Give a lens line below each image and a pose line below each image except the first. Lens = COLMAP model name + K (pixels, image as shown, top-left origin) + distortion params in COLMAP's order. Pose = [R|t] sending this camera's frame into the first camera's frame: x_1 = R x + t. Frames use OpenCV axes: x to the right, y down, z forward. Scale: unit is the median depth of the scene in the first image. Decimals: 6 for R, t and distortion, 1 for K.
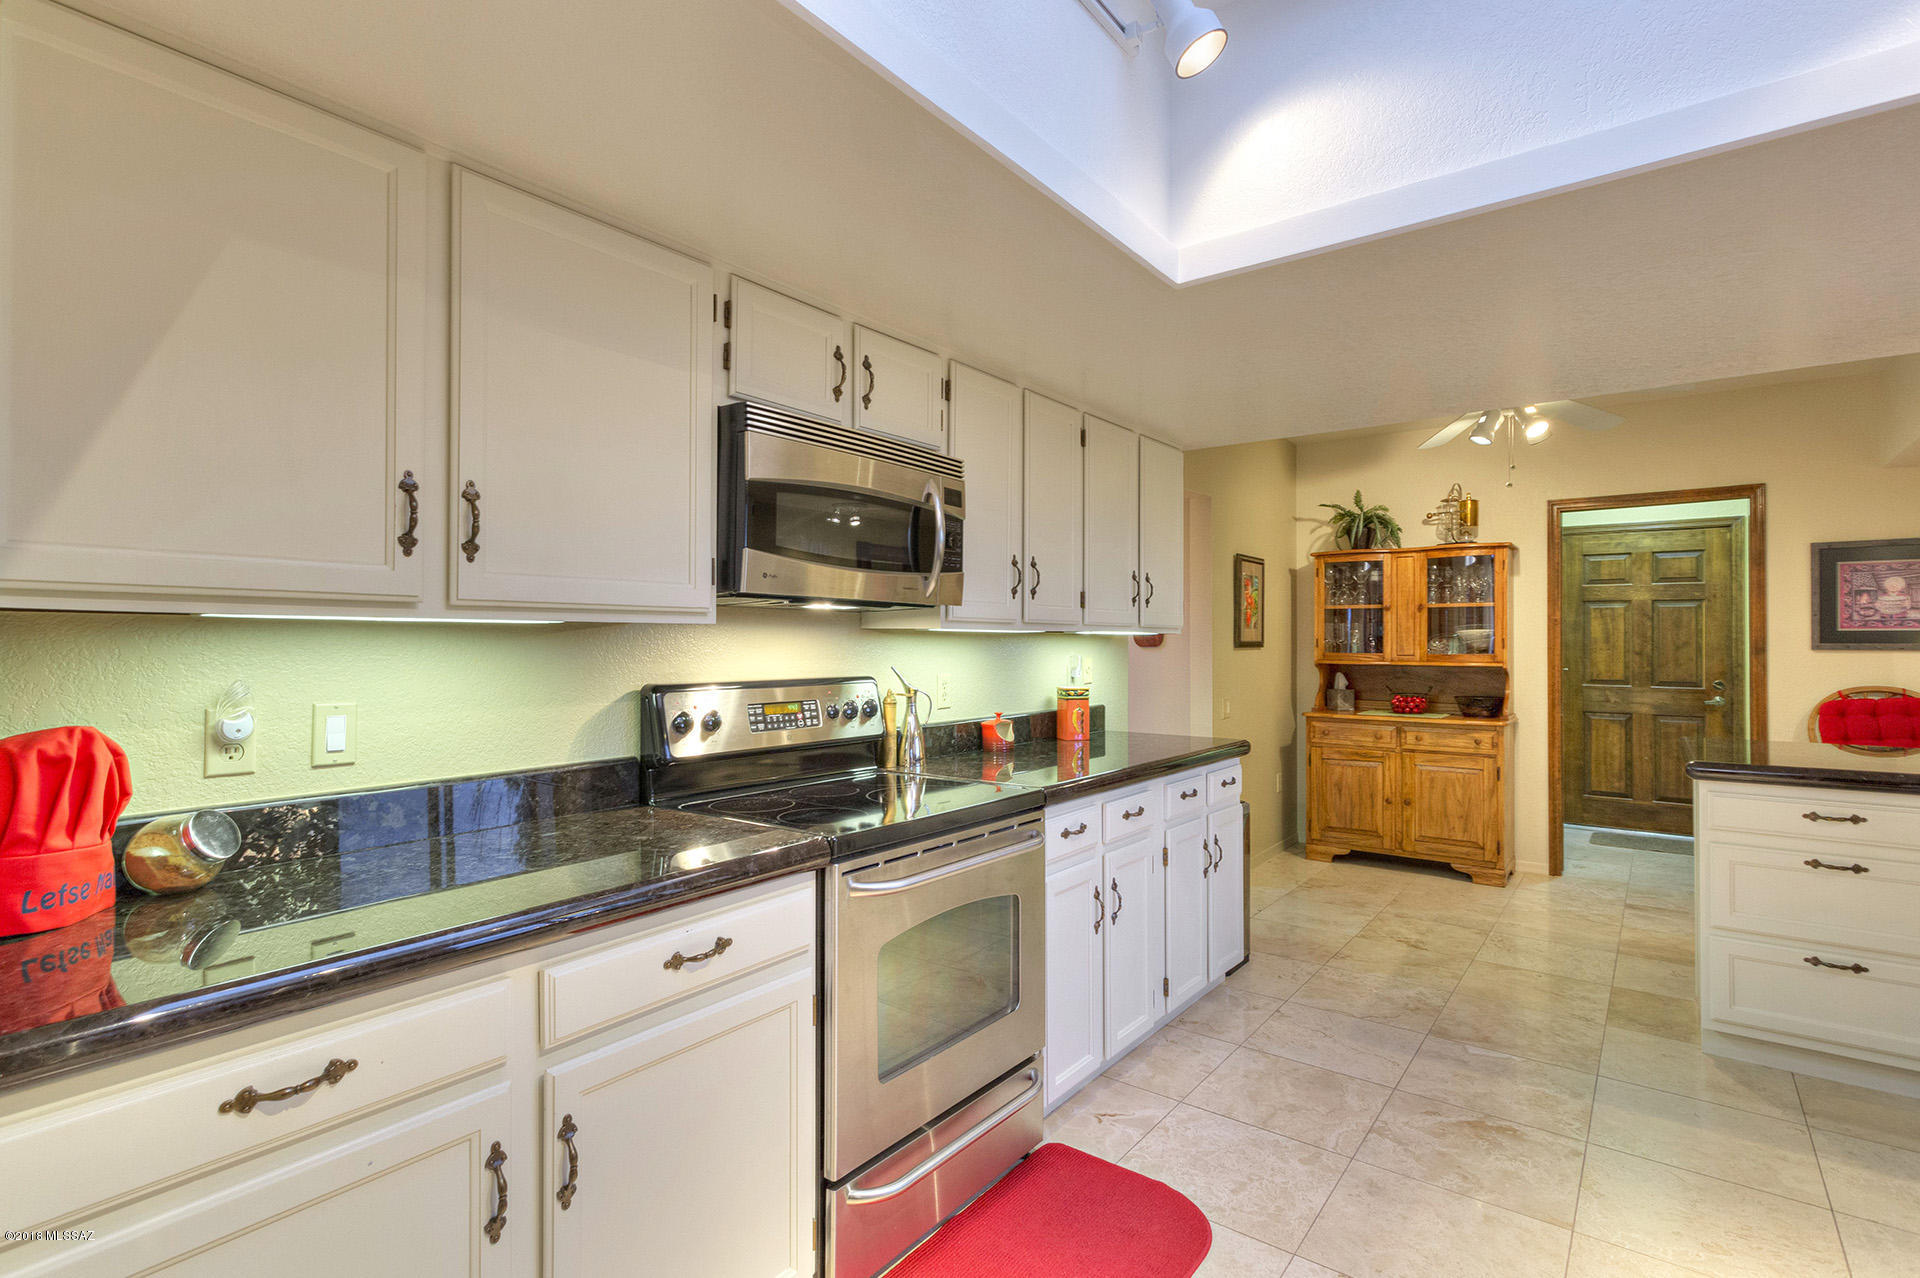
lens RADIAL K [[923.9, 0, 949.0], [0, 923.9, 632.8], [0, 0, 1]] dist [0.000381, 0.002662]
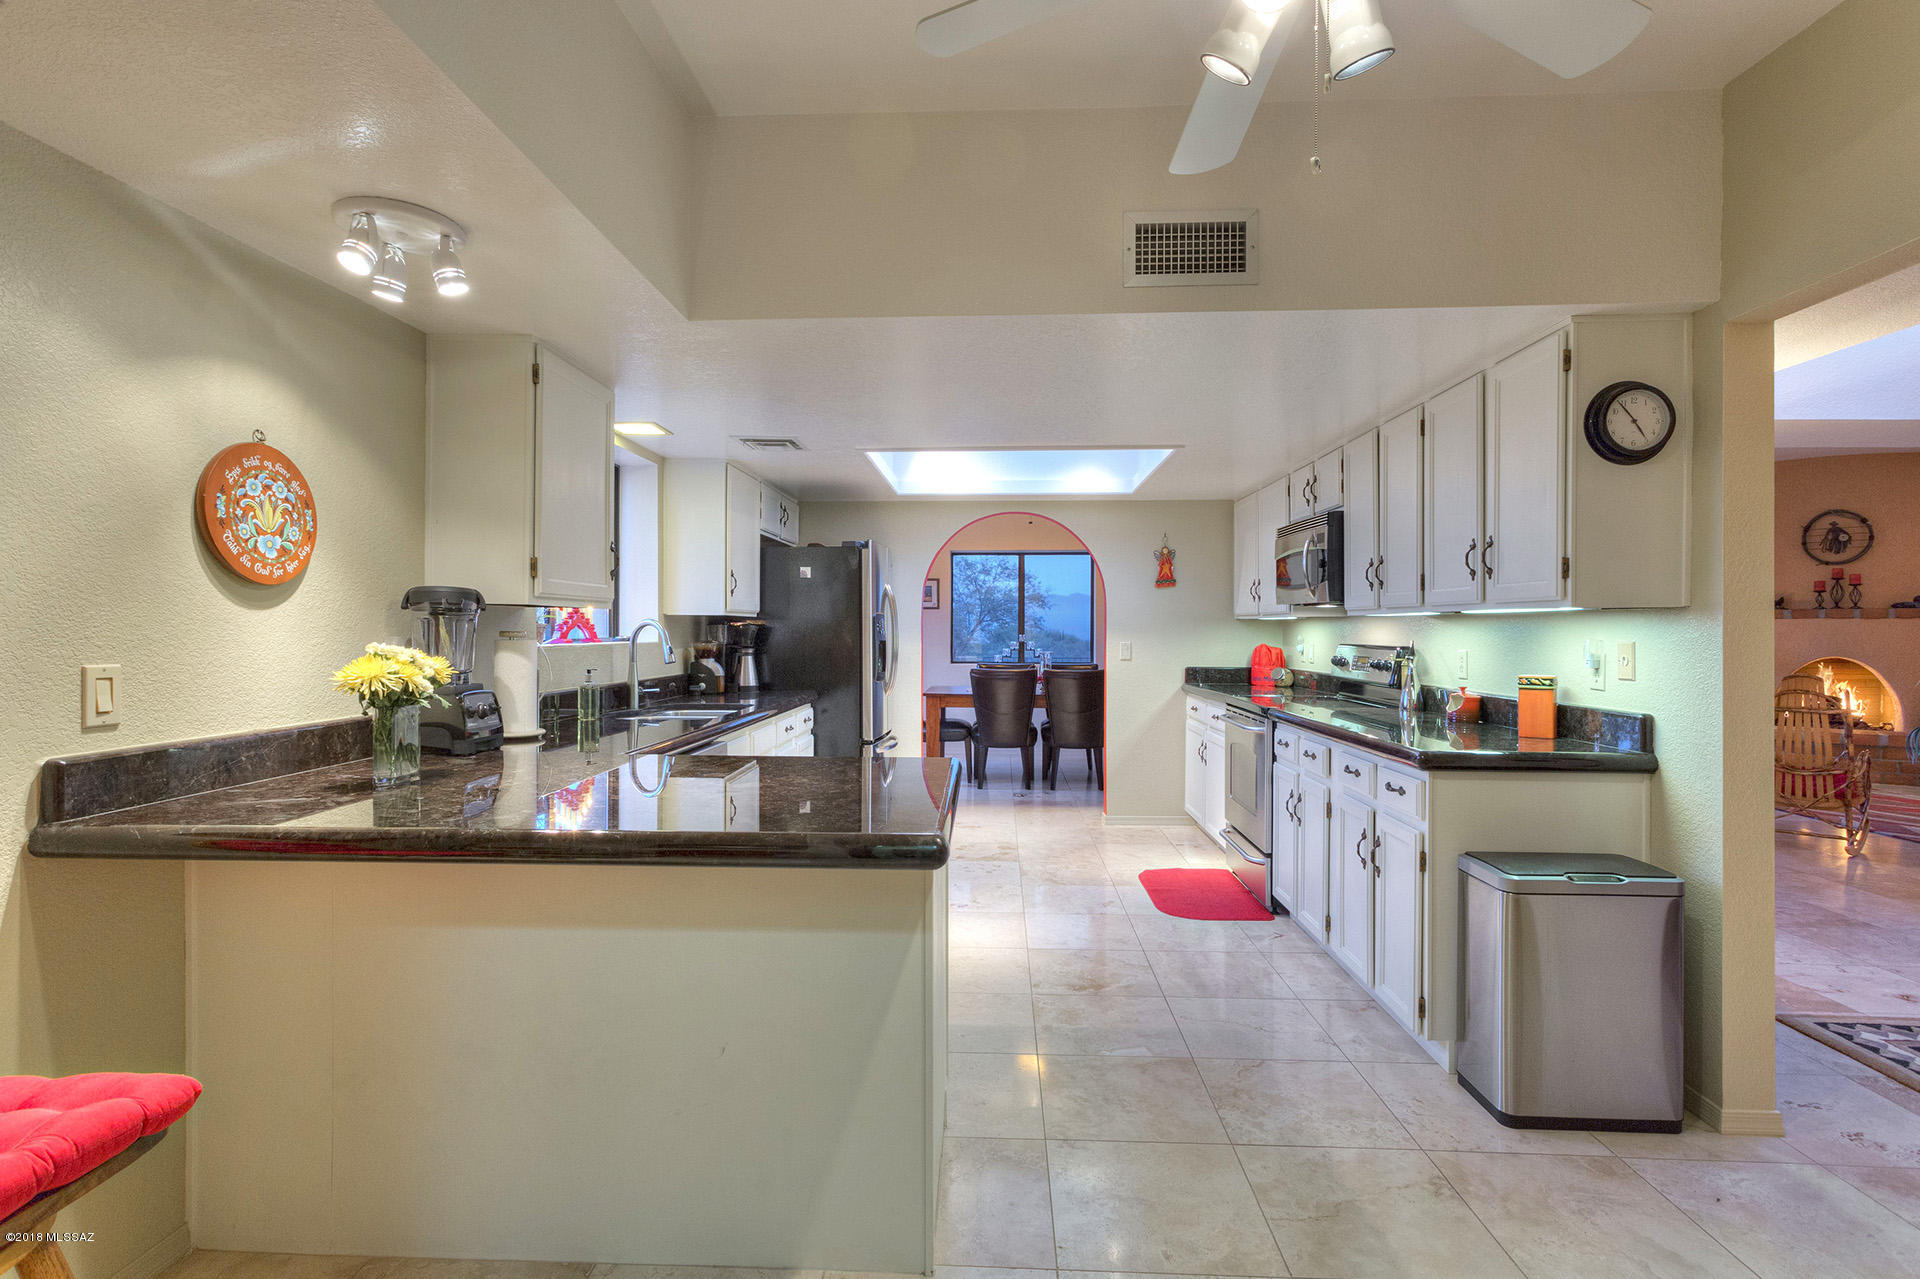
lens RADIAL K [[923.9, 0, 957.2], [0, 923.9, 626.5], [0, 0, 1]] dist [0.000381, 0.002662]
pose [[-0.815875, -0.004344, -0.578213, 0.626606], [-0.000115, 0.999973, -0.007349, 0.011763], [0.578229, -0.005930, -0.815853, 0.820283]]
